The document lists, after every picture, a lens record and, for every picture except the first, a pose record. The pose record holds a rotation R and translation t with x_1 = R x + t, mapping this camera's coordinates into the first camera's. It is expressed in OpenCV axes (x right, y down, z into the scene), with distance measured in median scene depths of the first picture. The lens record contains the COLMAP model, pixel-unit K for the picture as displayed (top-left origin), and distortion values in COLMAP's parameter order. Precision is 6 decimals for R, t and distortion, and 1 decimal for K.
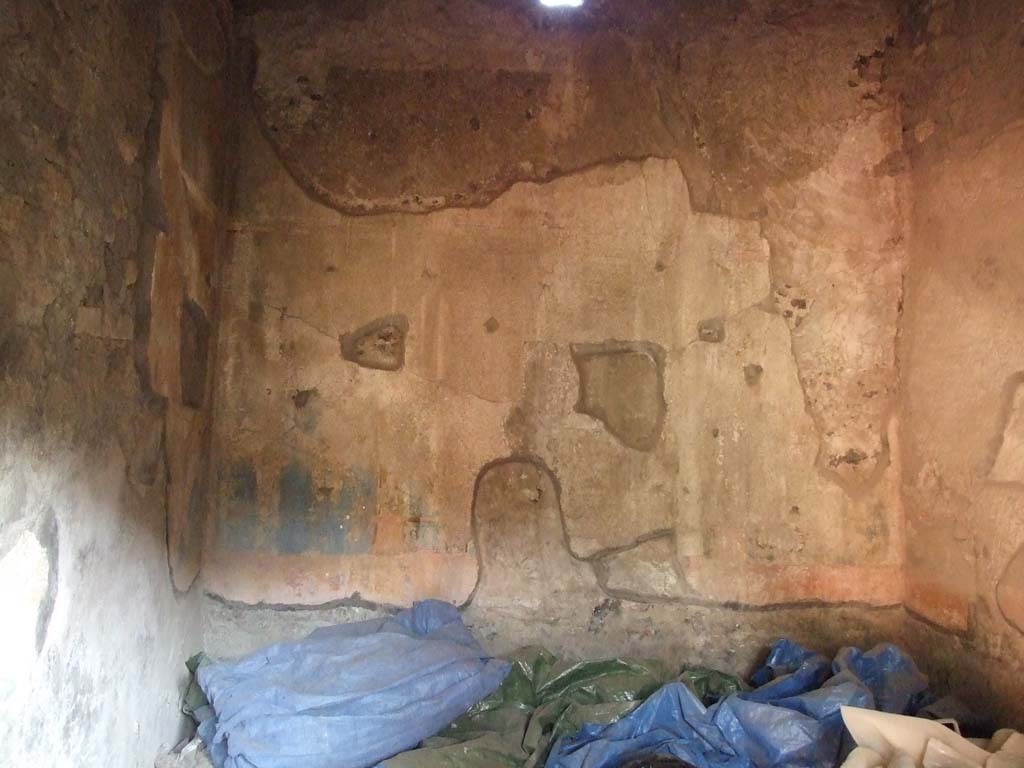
lens RADIAL K [[822.9, 0, 509.9], [0, 822.9, 377.1], [0, 0, 1]] dist [-0.044588, 0.016204]
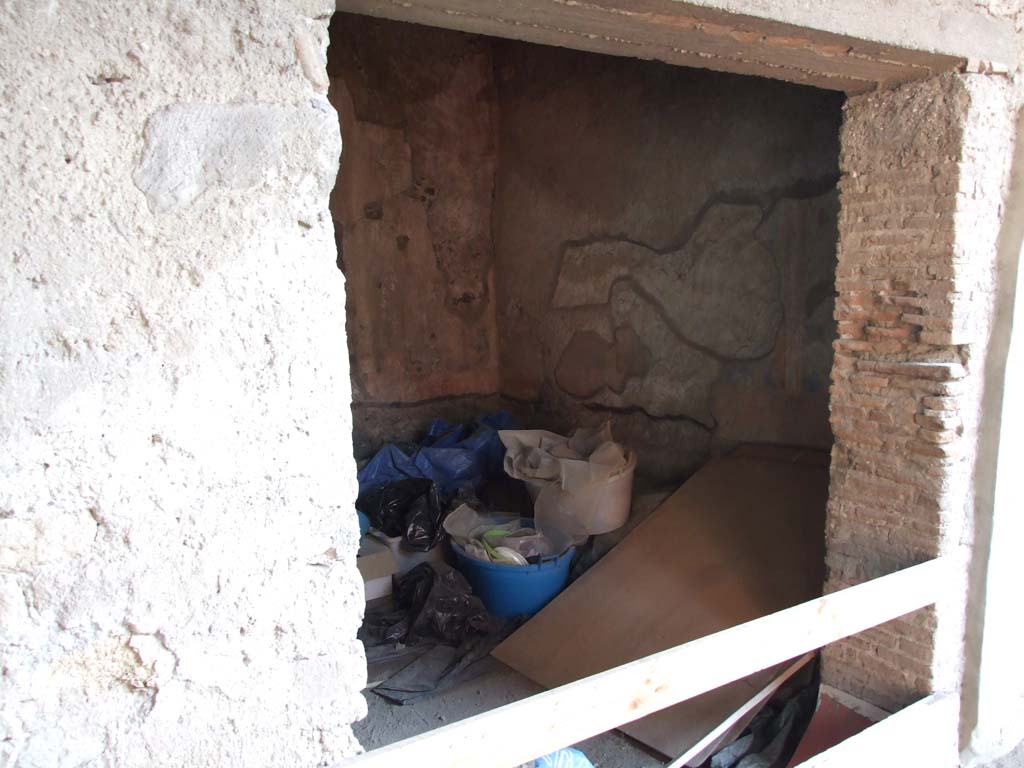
lens RADIAL K [[822.9, 0, 511.3], [0, 822.9, 385.9], [0, 0, 1]] dist [-0.044588, 0.016204]
pose [[0.851652, -0.102064, 0.514074, -0.294550], [0.008832, 0.983511, 0.180634, -0.014083], [-0.524033, -0.149297, 0.838510, -0.317556]]
